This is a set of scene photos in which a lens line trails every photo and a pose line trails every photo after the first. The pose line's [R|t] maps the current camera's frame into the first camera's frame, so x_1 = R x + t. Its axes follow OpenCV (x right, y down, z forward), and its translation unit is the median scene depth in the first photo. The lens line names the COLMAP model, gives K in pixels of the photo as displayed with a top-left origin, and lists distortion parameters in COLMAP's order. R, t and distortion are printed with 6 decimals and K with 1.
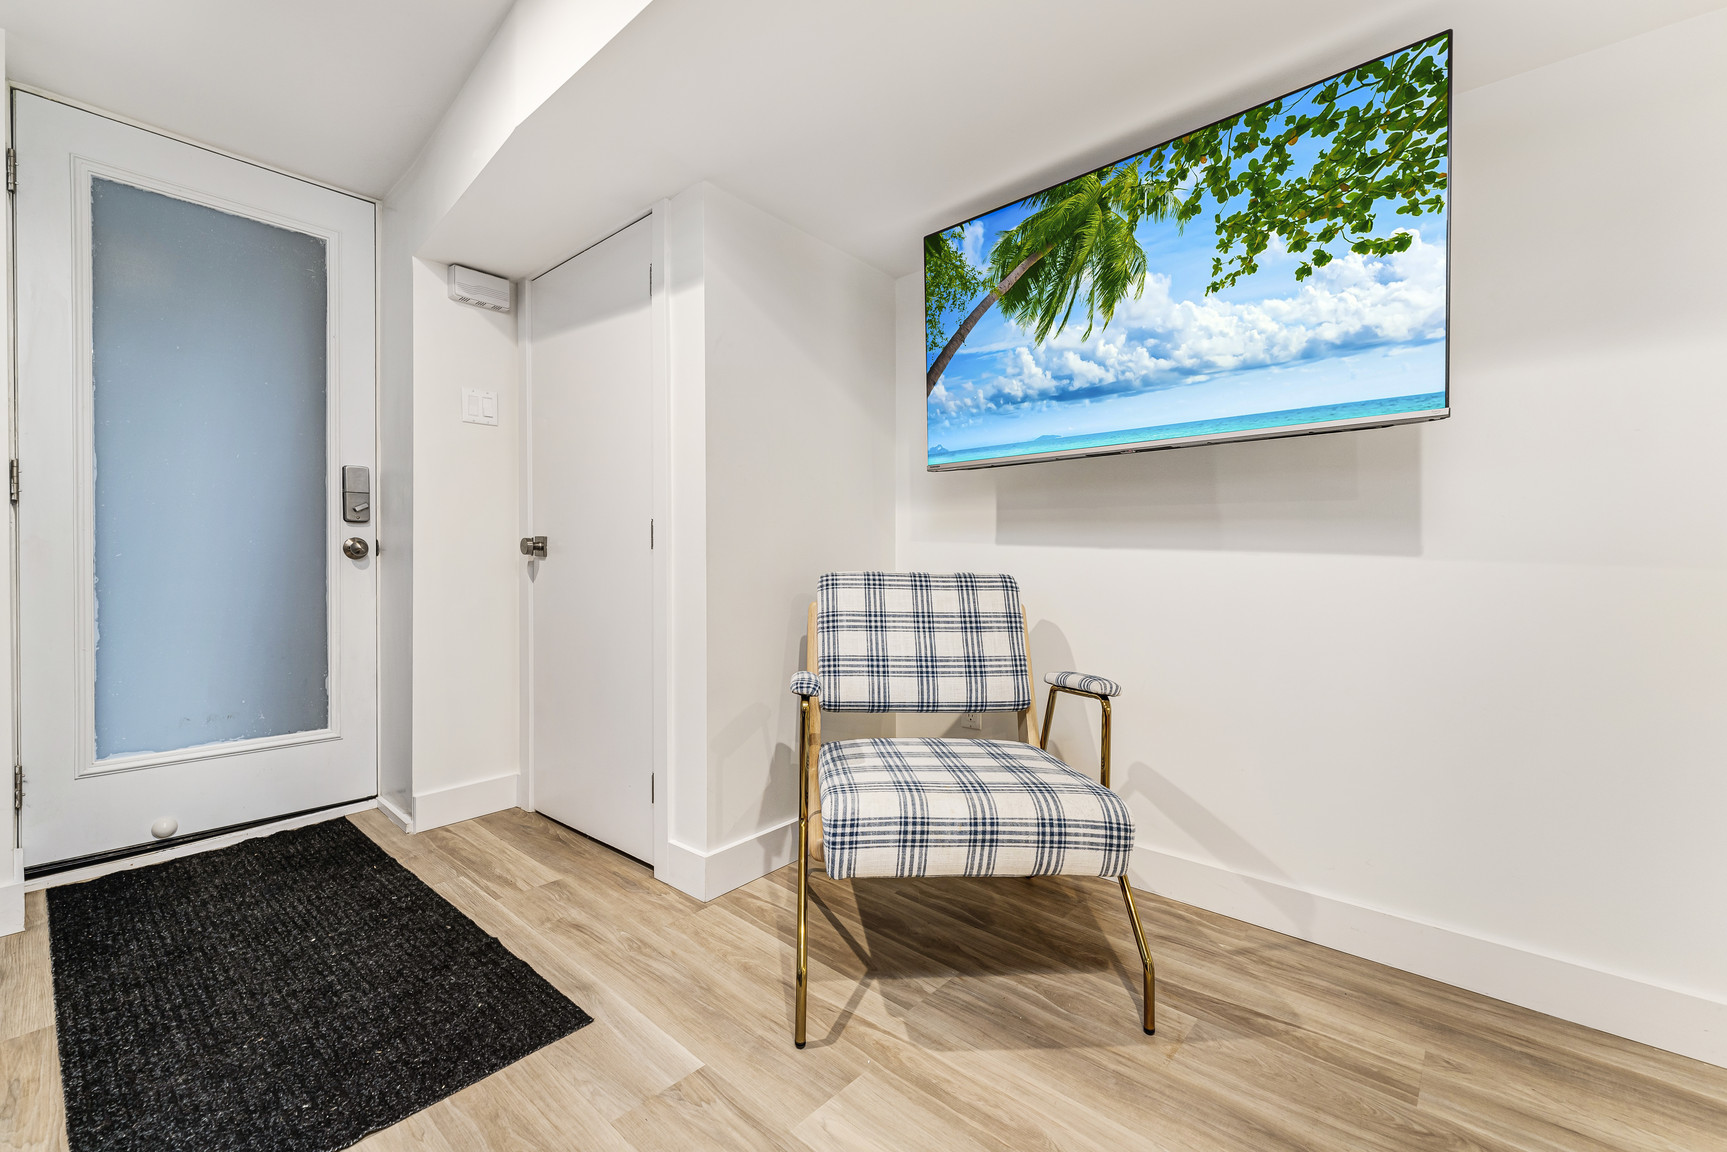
lens RADIAL K [[703.4, 0, 861.5], [0, 703.4, 545.3], [0, 0, 1]] dist [-0.000440, -0.000128]
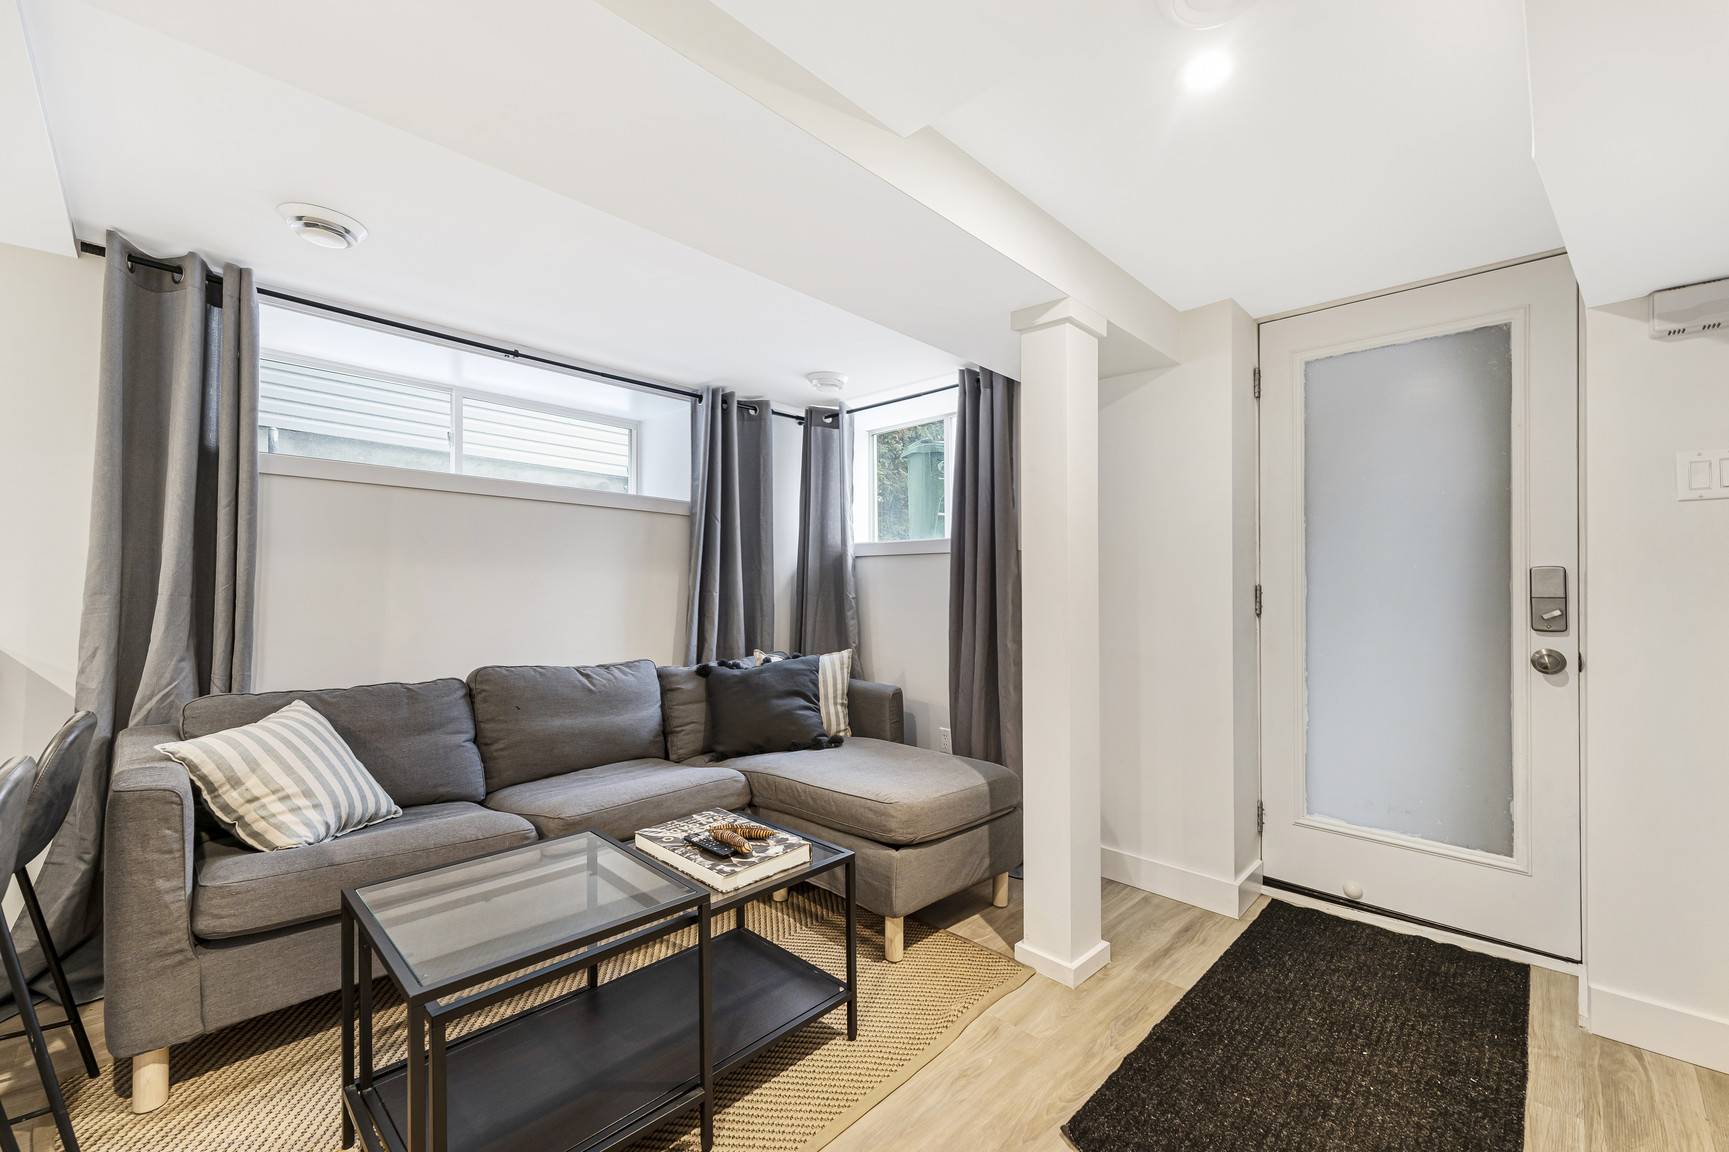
lens RADIAL K [[715.5, 0, 872.0], [0, 715.5, 575.6], [0, 0, 1]] dist [-0.001320, -0.000535]
pose [[-0.057766, -0.012396, -0.998253, 0.266985], [-0.004605, 0.999916, -0.012150, -0.111408], [0.998320, 0.003895, -0.057818, 0.281086]]
